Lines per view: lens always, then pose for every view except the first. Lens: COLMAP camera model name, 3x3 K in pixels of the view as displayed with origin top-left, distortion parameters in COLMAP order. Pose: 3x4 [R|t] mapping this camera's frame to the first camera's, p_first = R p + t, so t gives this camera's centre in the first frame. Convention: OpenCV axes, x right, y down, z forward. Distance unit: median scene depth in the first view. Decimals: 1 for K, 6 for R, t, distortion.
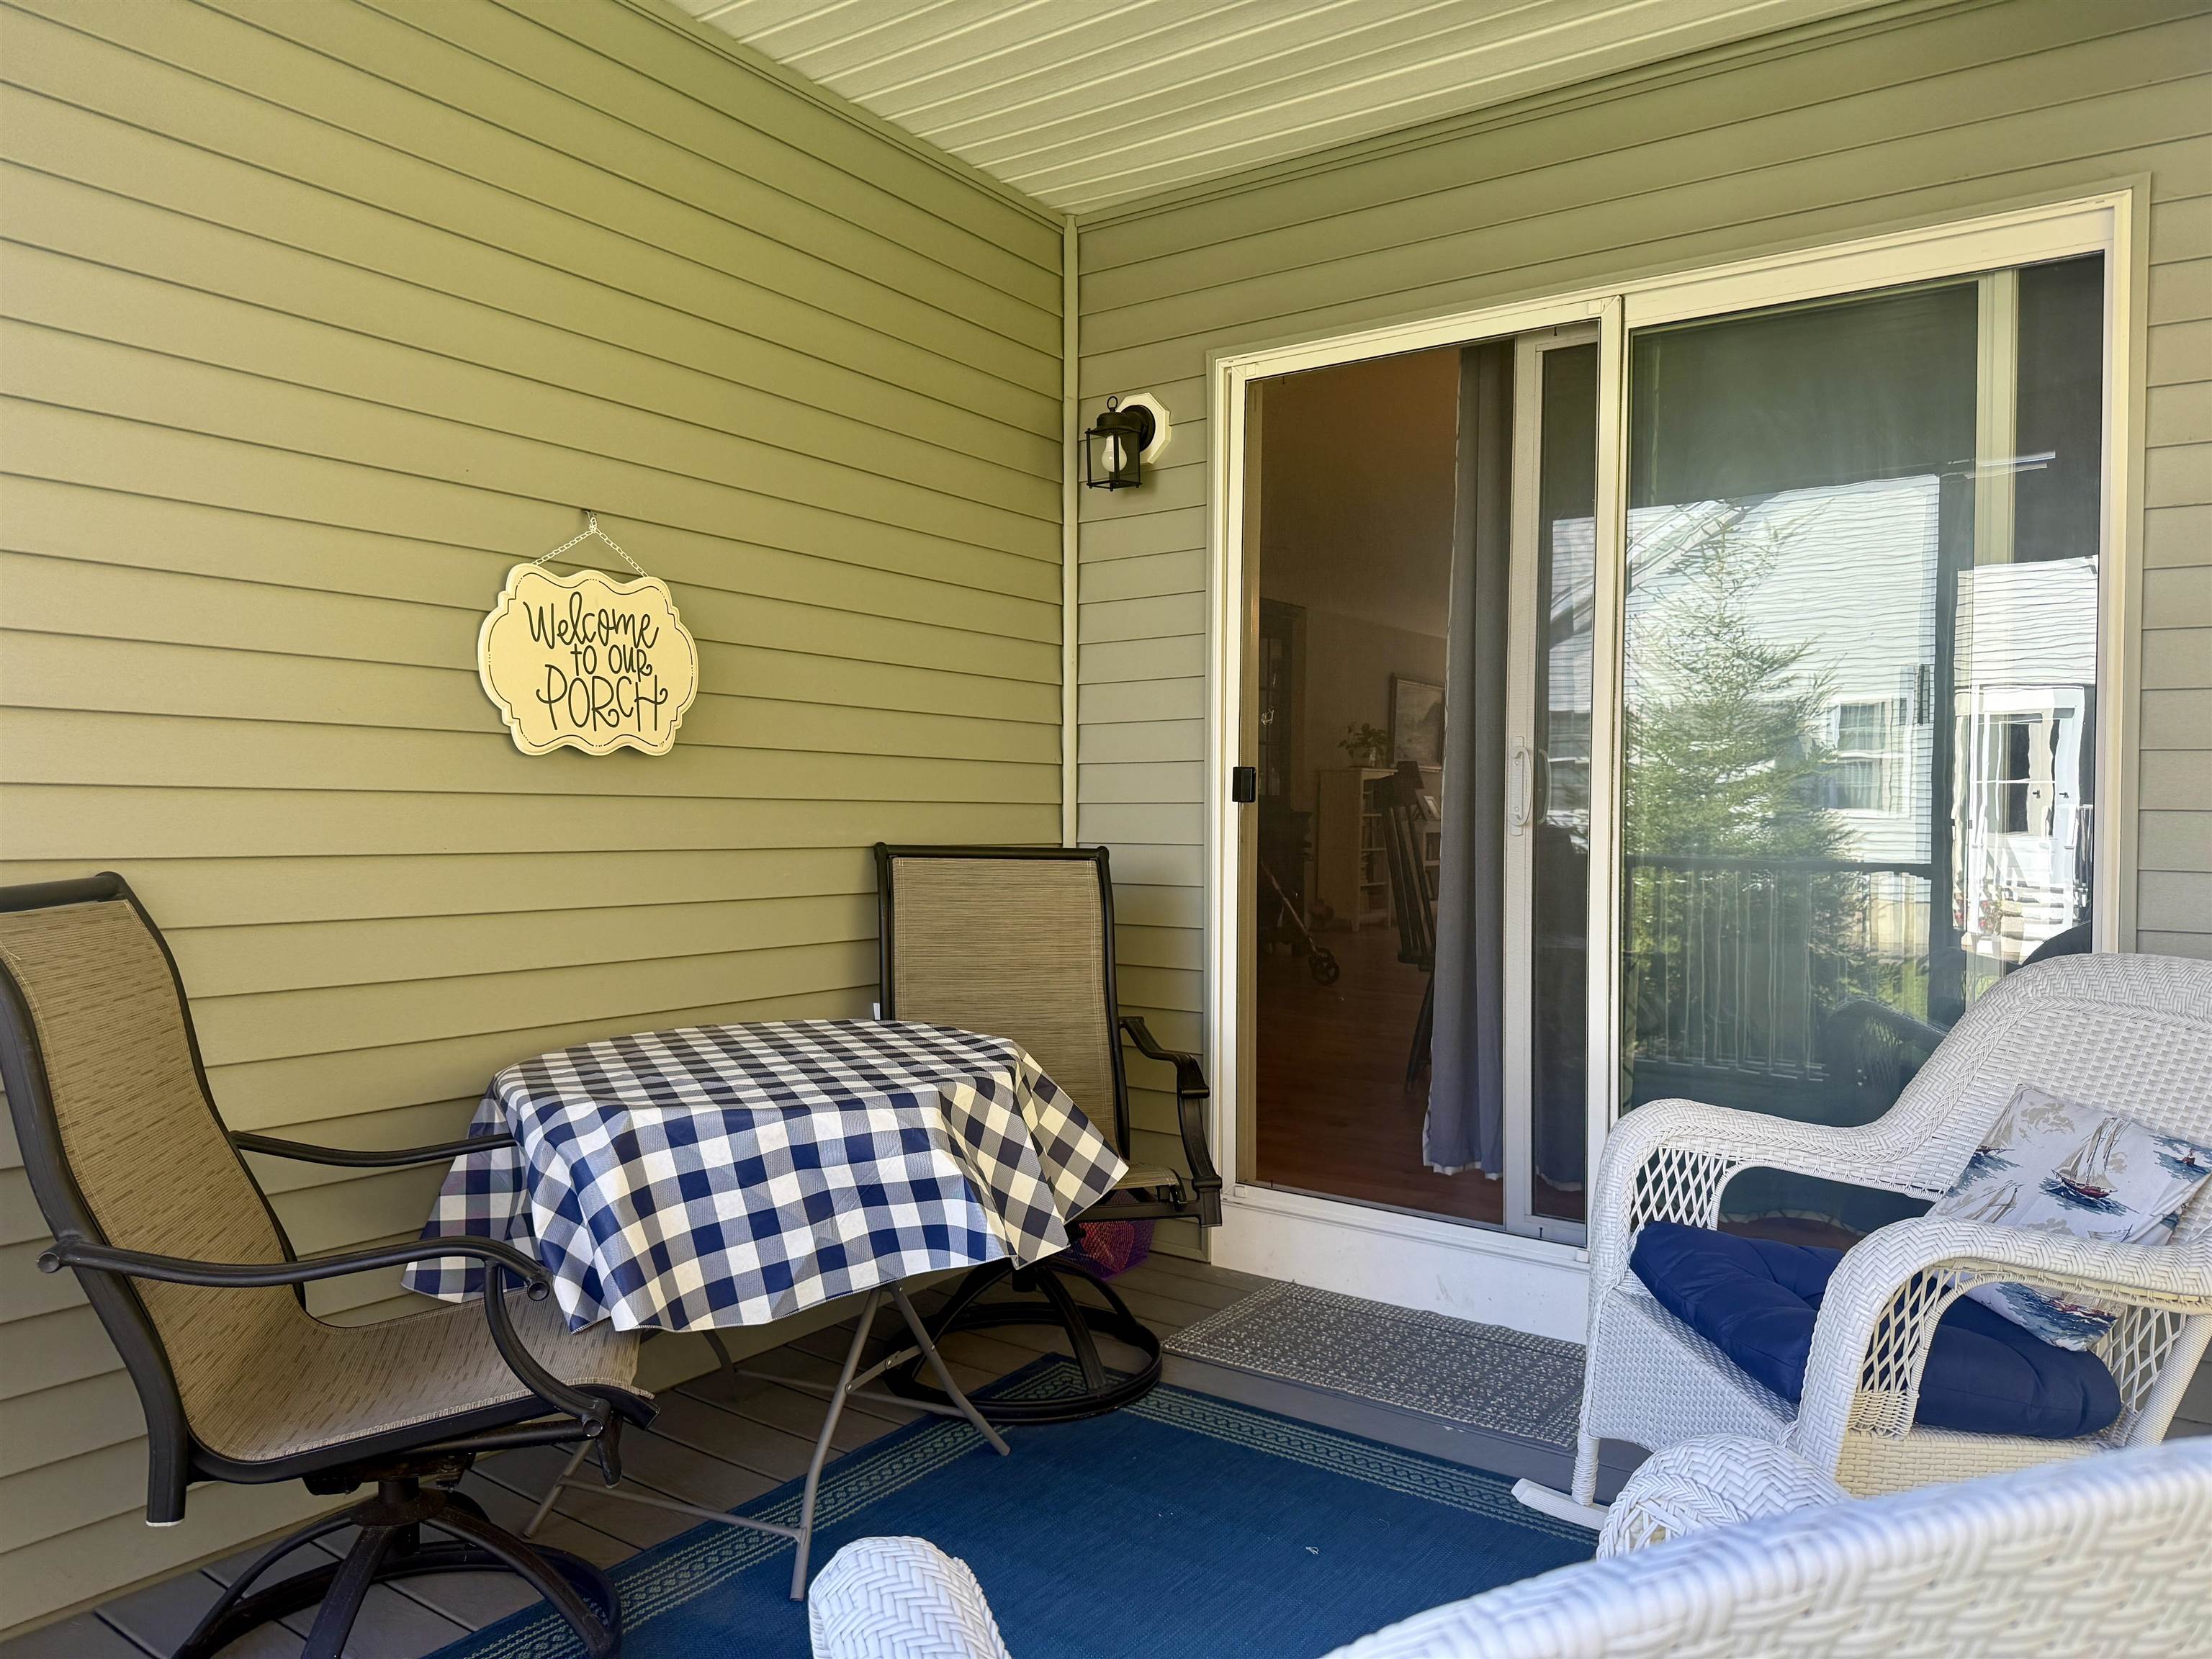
lens RADIAL K [[1565.2, 0, 1106.9], [0, 1565.2, 829.7], [0, 0, 1]] dist [0.039819, -0.044787]
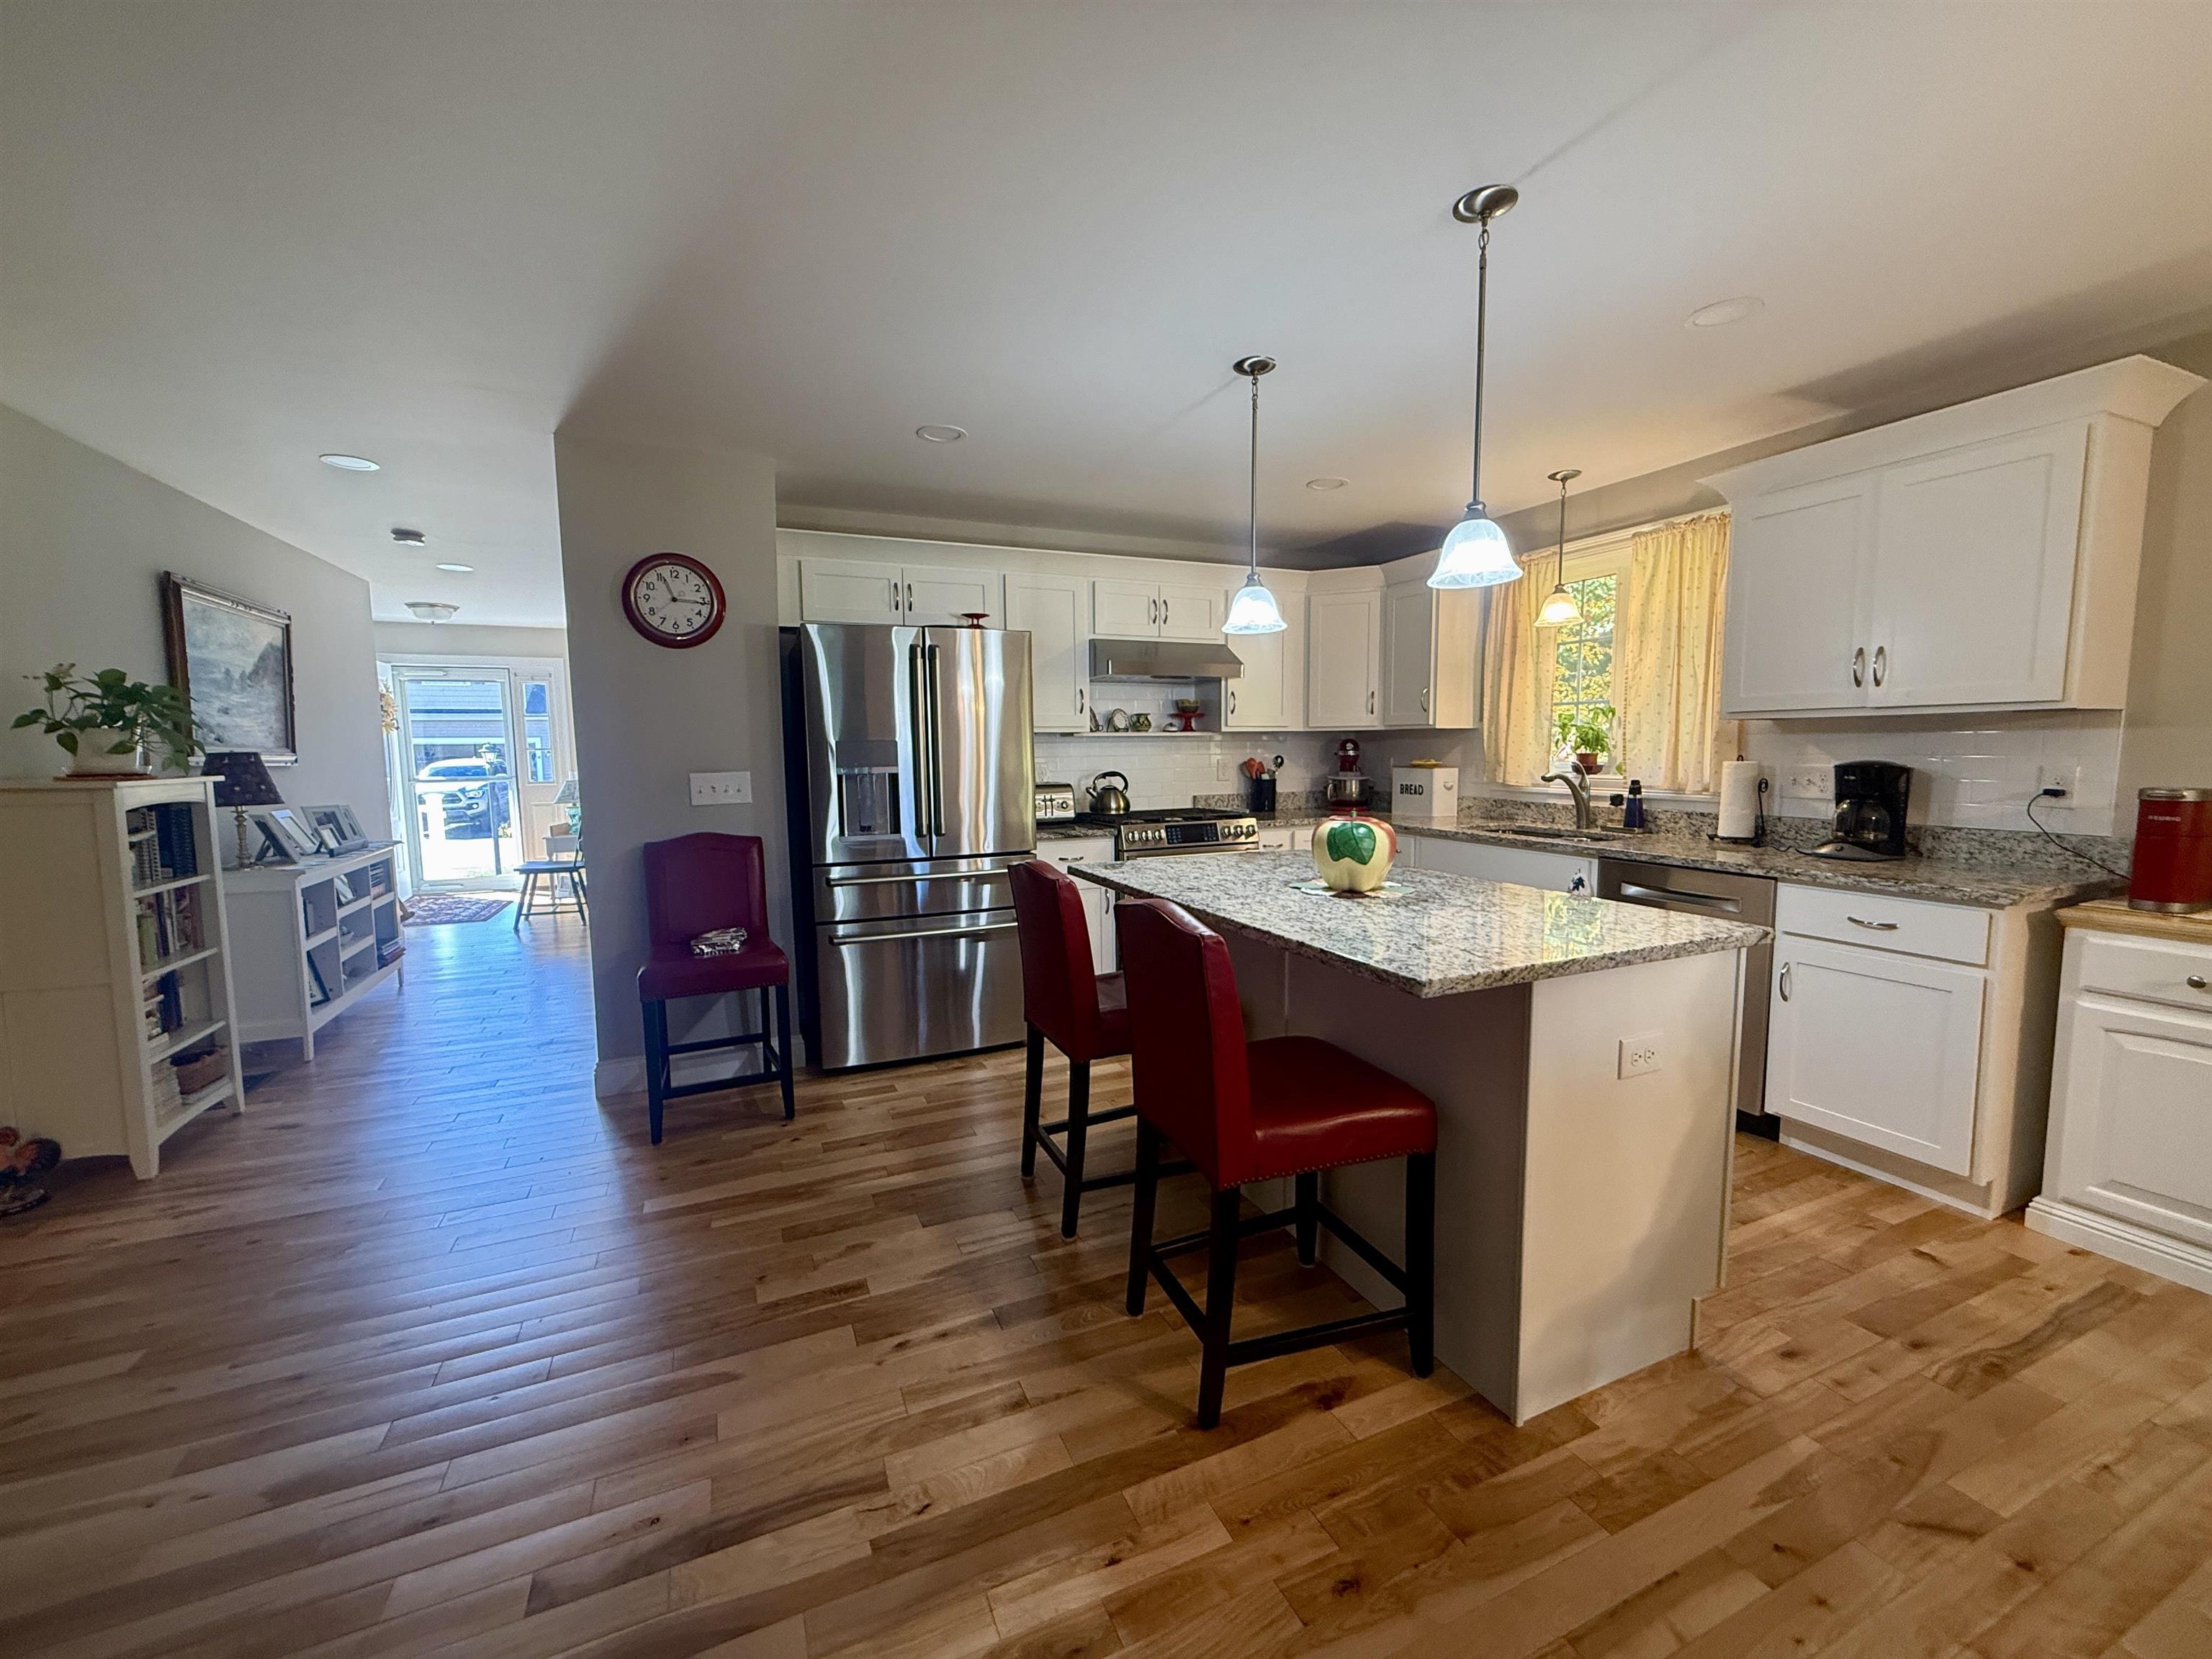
lens RADIAL K [[883.6, 0, 1110.8], [0, 883.6, 826.4], [0, 0, 1]] dist [0.002991, -0.000245]
pose [[0.508744, -0.094729, 0.855691, 0.093931], [0.030617, 0.995290, 0.091980, -0.039826], [-0.860373, -0.020595, 0.509248, 0.646082]]
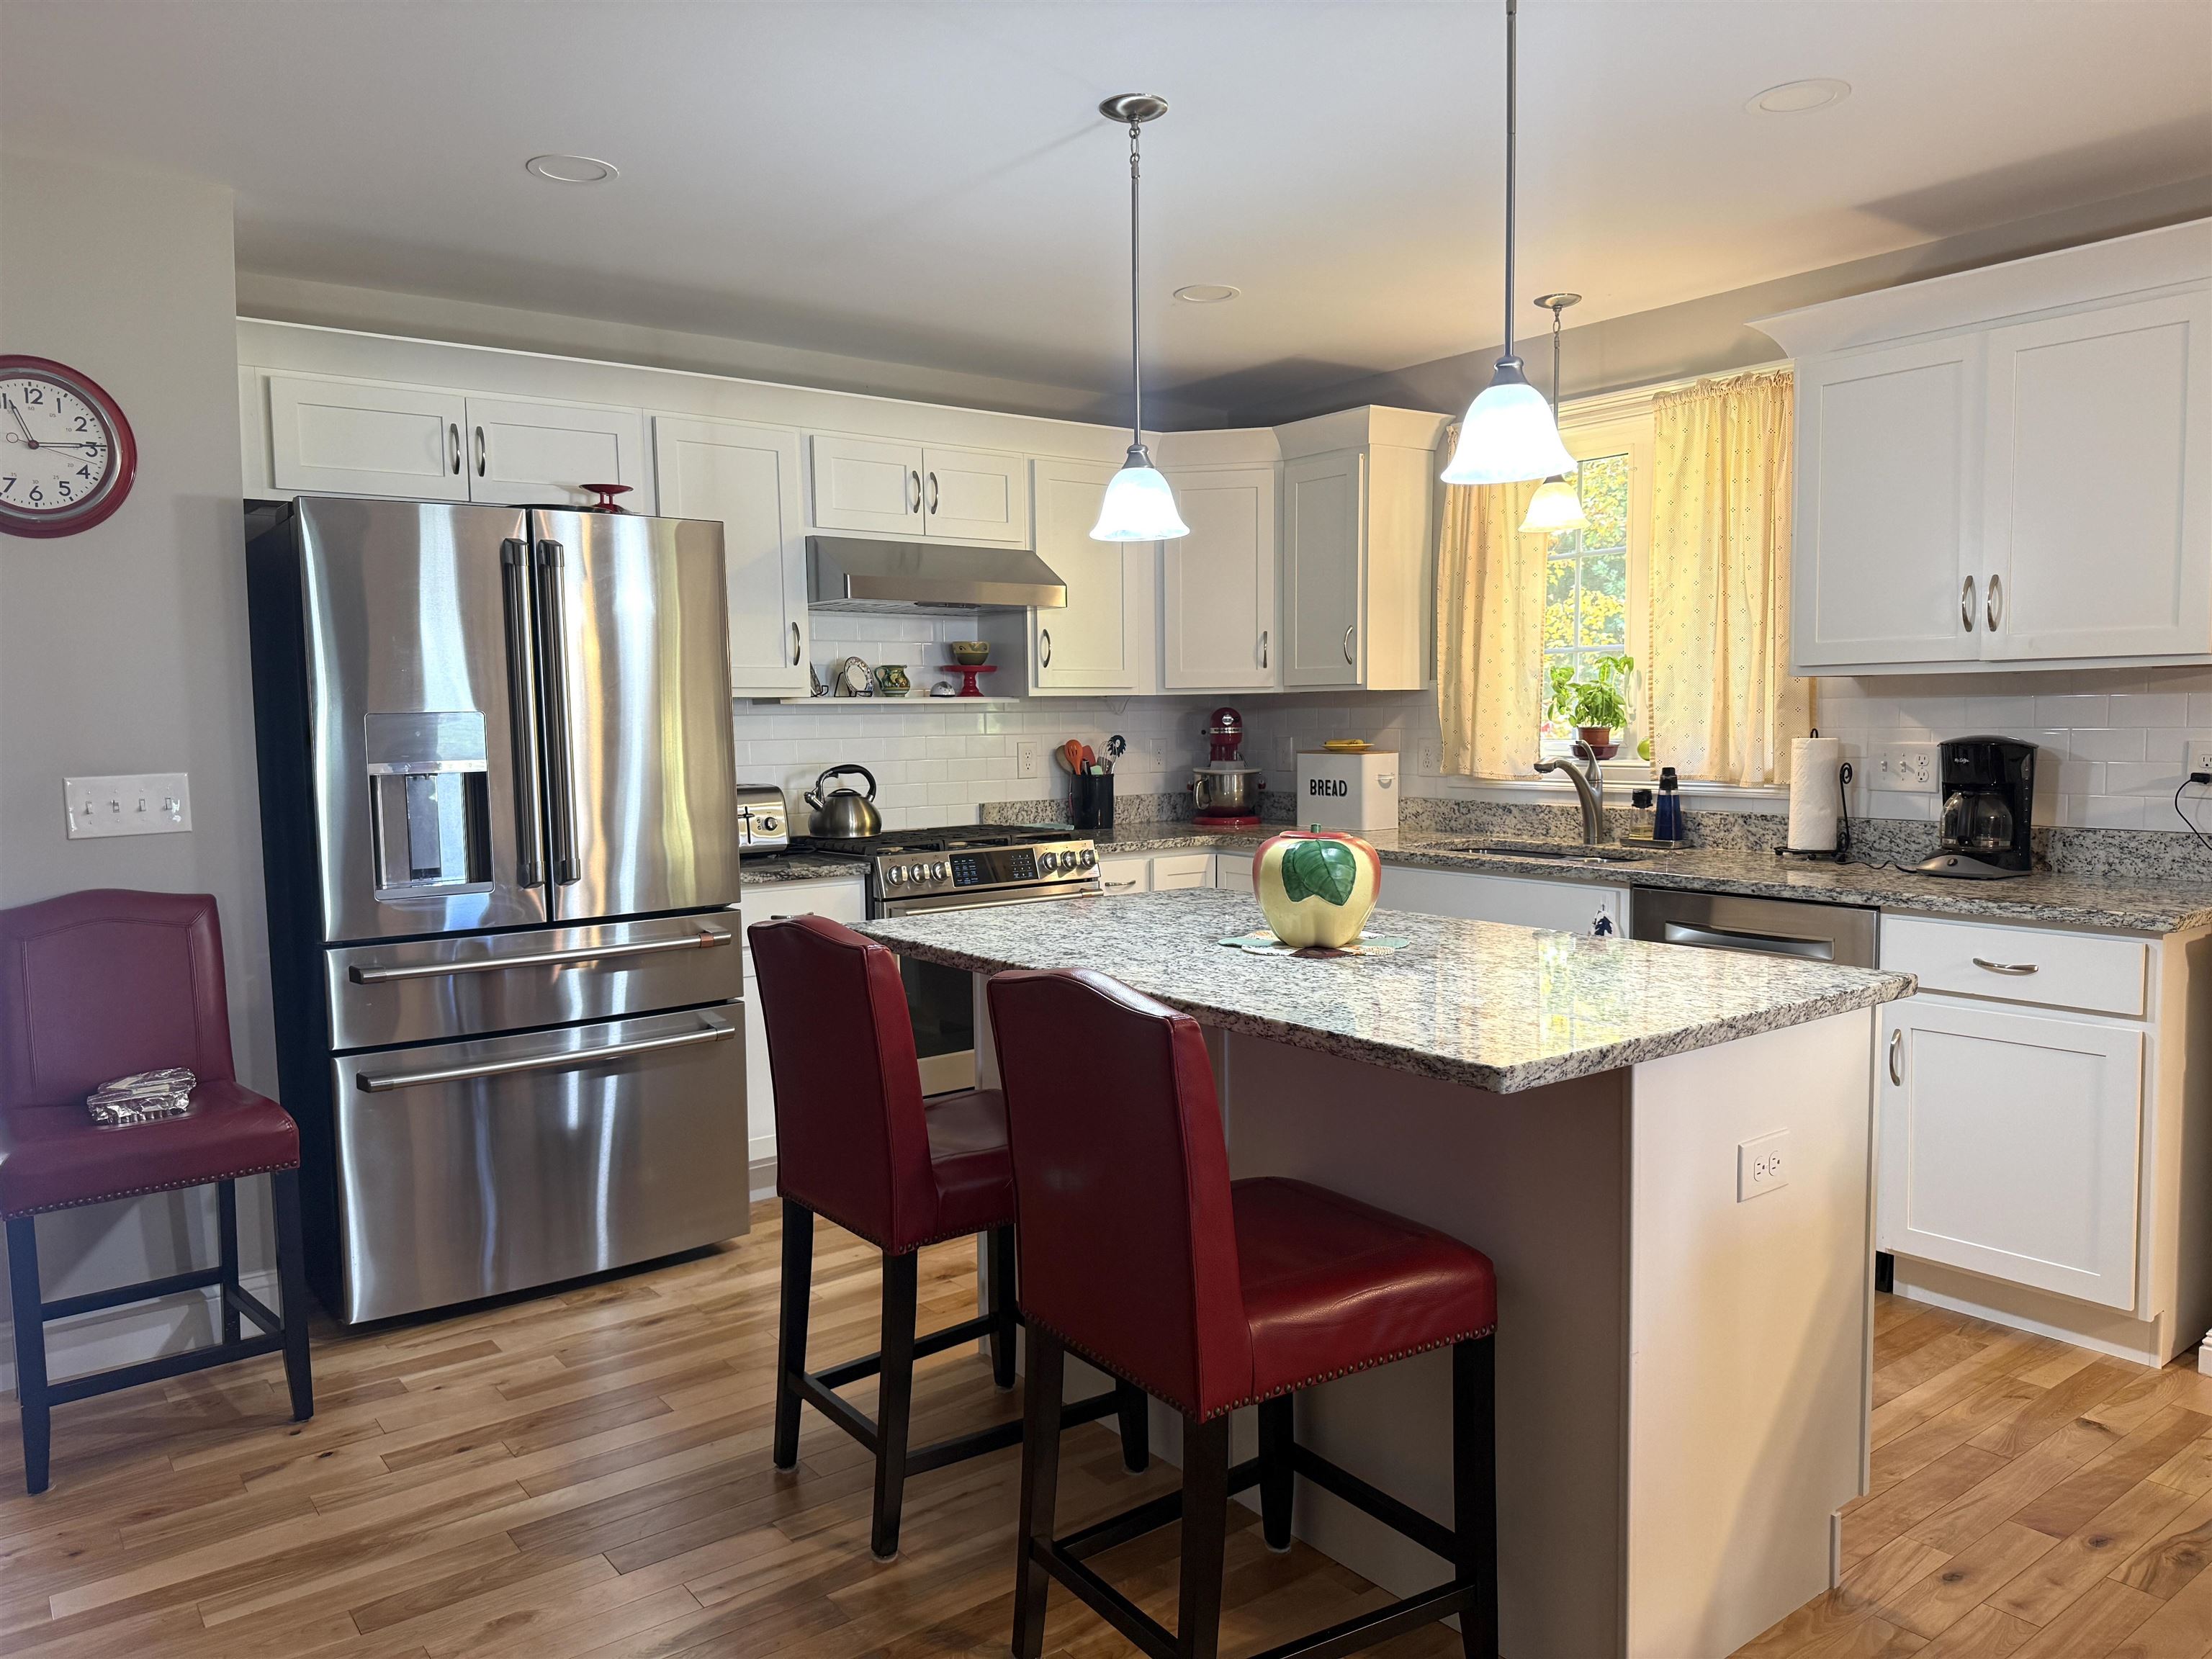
lens RADIAL K [[1565.2, 0, 1105.9], [0, 1565.2, 830.8], [0, 0, 1]] dist [0.039819, -0.044787]
pose [[0.293631, -0.087814, 0.951877, 0.072717], [0.034550, 0.996096, 0.081235, -0.041135], [-0.955294, 0.009034, 0.295519, 0.660568]]
